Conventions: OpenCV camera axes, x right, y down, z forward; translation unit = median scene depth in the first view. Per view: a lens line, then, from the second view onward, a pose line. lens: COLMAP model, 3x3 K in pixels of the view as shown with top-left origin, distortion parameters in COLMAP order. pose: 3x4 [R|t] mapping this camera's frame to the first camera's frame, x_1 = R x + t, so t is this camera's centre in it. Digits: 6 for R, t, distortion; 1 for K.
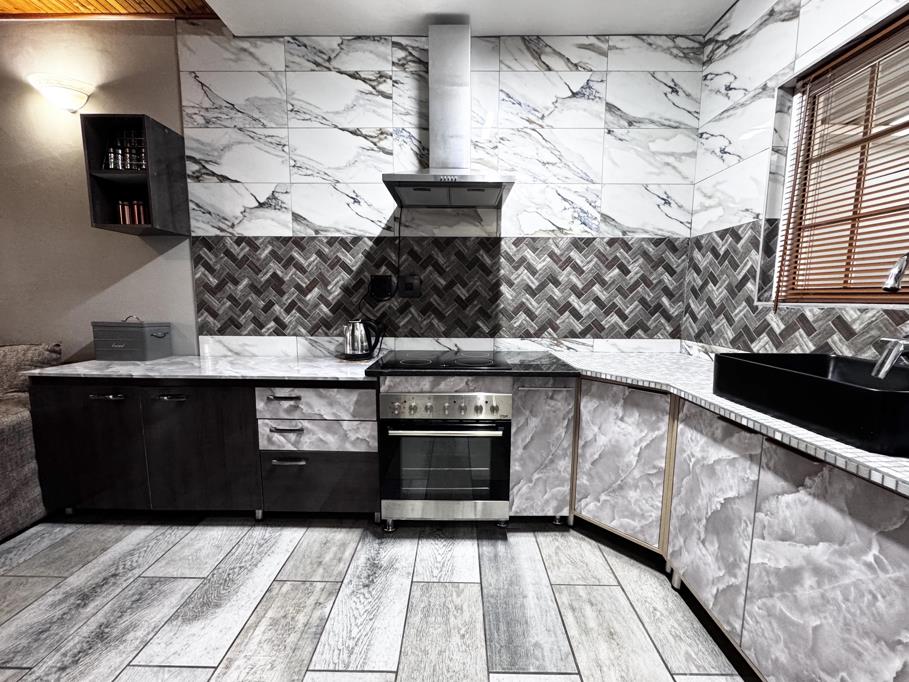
lens RADIAL K [[363.6, 0, 454.5], [0, 363.6, 341.0], [0, 0, 1]] dist [-0.001654, -0.000189]
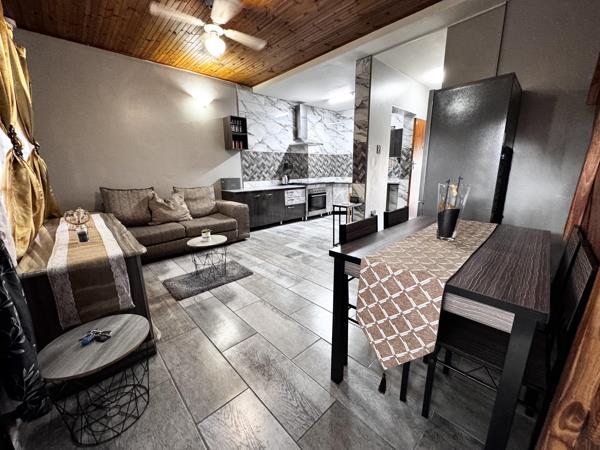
lens RADIAL K [[240.0, 0, 300.0], [0, 240.0, 225.0], [0, 0, 1]] dist [-0.001654, -0.000189]
pose [[0.721925, -0.174265, 0.669669, -1.923229], [0.100145, 0.983893, 0.148074, 0.102447], [-0.684687, -0.039835, 0.727748, -0.969236]]
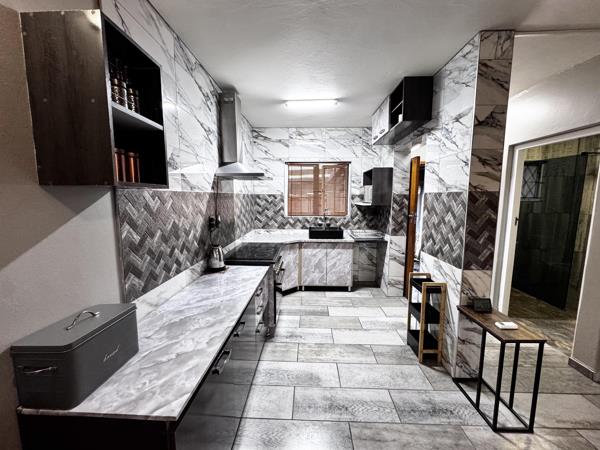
lens RADIAL K [[240.0, 0, 300.0], [0, 240.0, 225.0], [0, 0, 1]] dist [-0.001654, -0.000189]
pose [[0.027335, -0.123832, 0.991927, -1.272756], [0.114383, 0.986167, 0.119961, -0.227869], [-0.993061, 0.110180, 0.041121, 0.578777]]
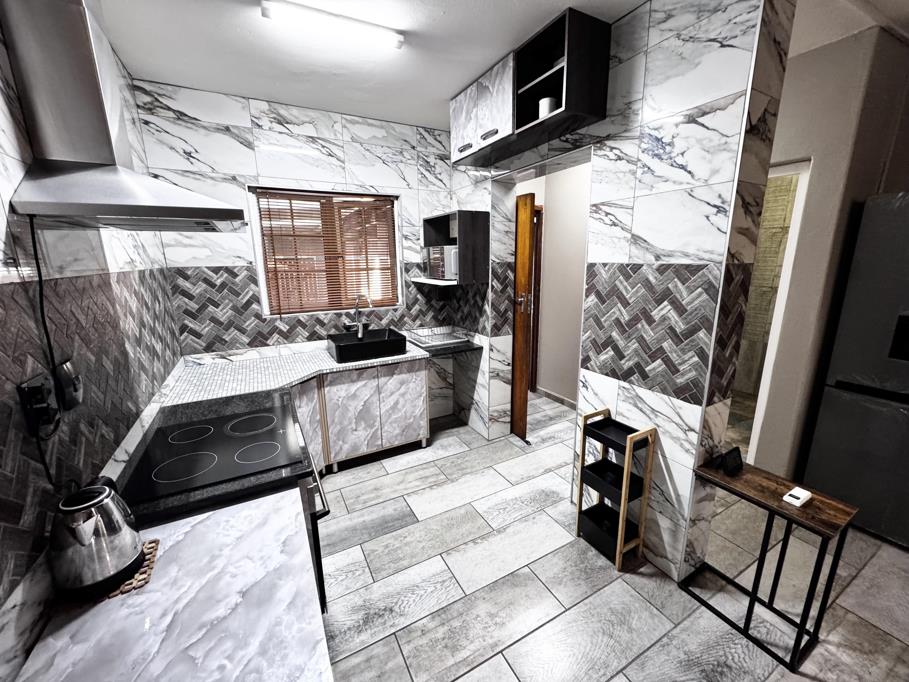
lens RADIAL K [[363.6, 0, 454.5], [0, 363.6, 341.0], [0, 0, 1]] dist [-0.001654, -0.000189]
pose [[-0.485040, -0.198356, 0.851699, -0.772603], [0.111142, 0.952055, 0.285023, -0.286565], [-0.867401, 0.232907, -0.439739, 0.772126]]
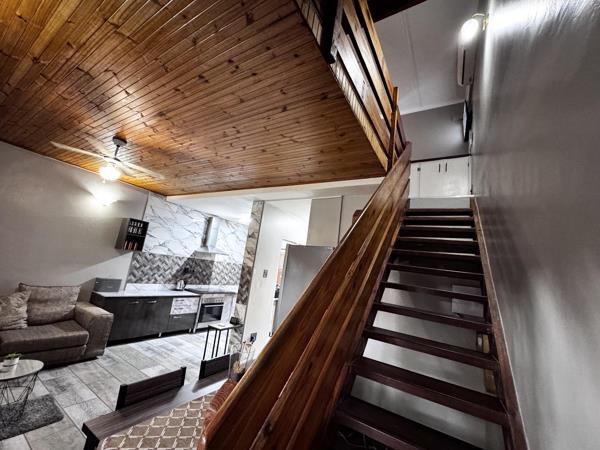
lens RADIAL K [[240.0, 0, 300.0], [0, 240.0, 225.0], [0, 0, 1]] dist [-0.001654, -0.000189]
pose [[0.507977, 0.216832, 0.833632, -1.797179], [-0.024785, 0.971076, -0.237479, -0.049806], [-0.861014, 0.099972, 0.498659, -1.304907]]
